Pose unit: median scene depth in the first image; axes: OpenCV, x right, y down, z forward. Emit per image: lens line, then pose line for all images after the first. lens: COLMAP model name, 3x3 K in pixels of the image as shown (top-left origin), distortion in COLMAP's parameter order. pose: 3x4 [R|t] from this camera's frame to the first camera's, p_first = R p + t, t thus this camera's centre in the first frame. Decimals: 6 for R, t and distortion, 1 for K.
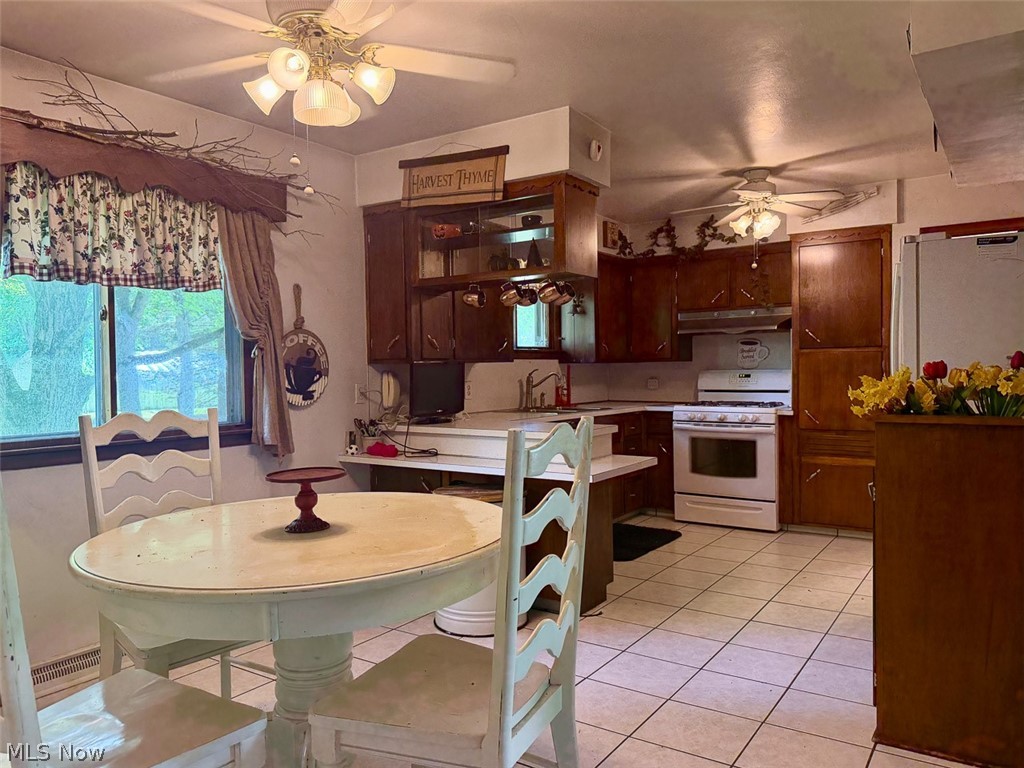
lens RADIAL K [[736.6, 0, 511.0], [0, 736.6, 394.9], [0, 0, 1]] dist [0.118727, -0.175501]
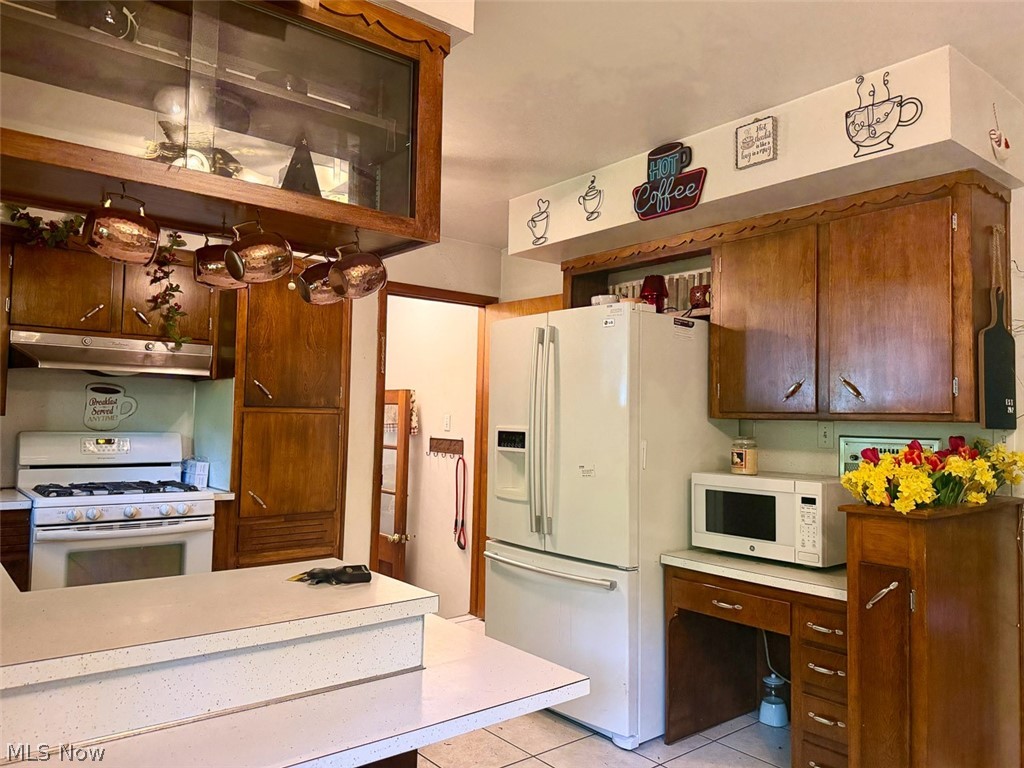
lens RADIAL K [[713.0, 0, 512.0], [0, 713.0, 384.0], [0, 0, 1]] dist [0.108337, -0.140158]
pose [[0.260227, 0.071952, 0.962863, -0.287491], [0.005447, 0.997094, -0.075982, -0.036508], [-0.965532, 0.025017, 0.259079, 0.721704]]
